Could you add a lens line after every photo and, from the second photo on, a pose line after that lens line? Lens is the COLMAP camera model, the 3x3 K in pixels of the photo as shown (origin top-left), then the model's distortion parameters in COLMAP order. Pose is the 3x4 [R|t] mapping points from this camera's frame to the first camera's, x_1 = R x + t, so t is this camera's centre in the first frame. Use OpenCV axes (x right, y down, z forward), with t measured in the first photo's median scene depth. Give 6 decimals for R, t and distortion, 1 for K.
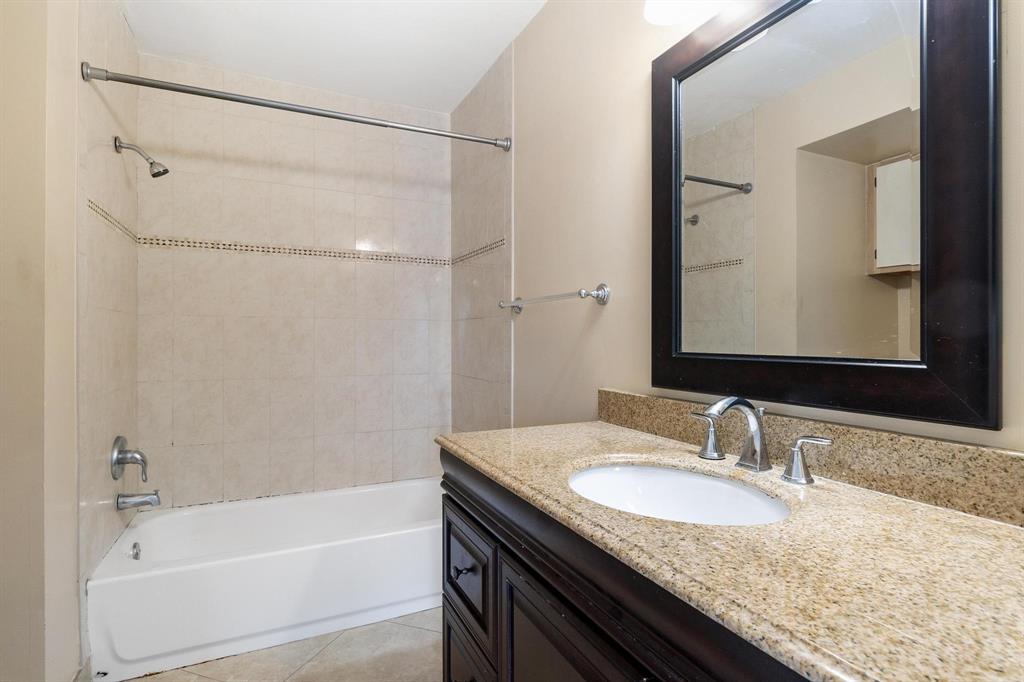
lens RADIAL K [[527.2, 0, 516.3], [0, 527.2, 337.6], [0, 0, 1]] dist [0.001982, -0.000700]
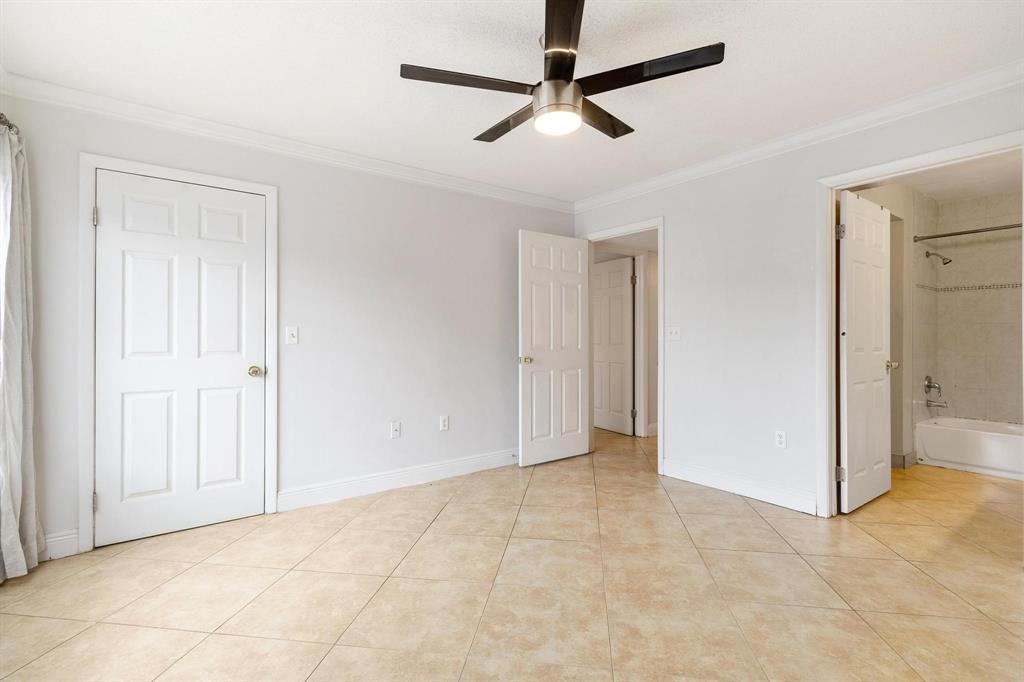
lens RADIAL K [[478.8, 0, 510.6], [0, 478.8, 328.9], [0, 0, 1]] dist [0.006412, 0.000024]
pose [[0.204064, -0.001925, -0.978956, 0.988469], [-0.004507, 0.999986, -0.002906, -0.010355], [0.978947, 0.005005, 0.204052, -1.288589]]
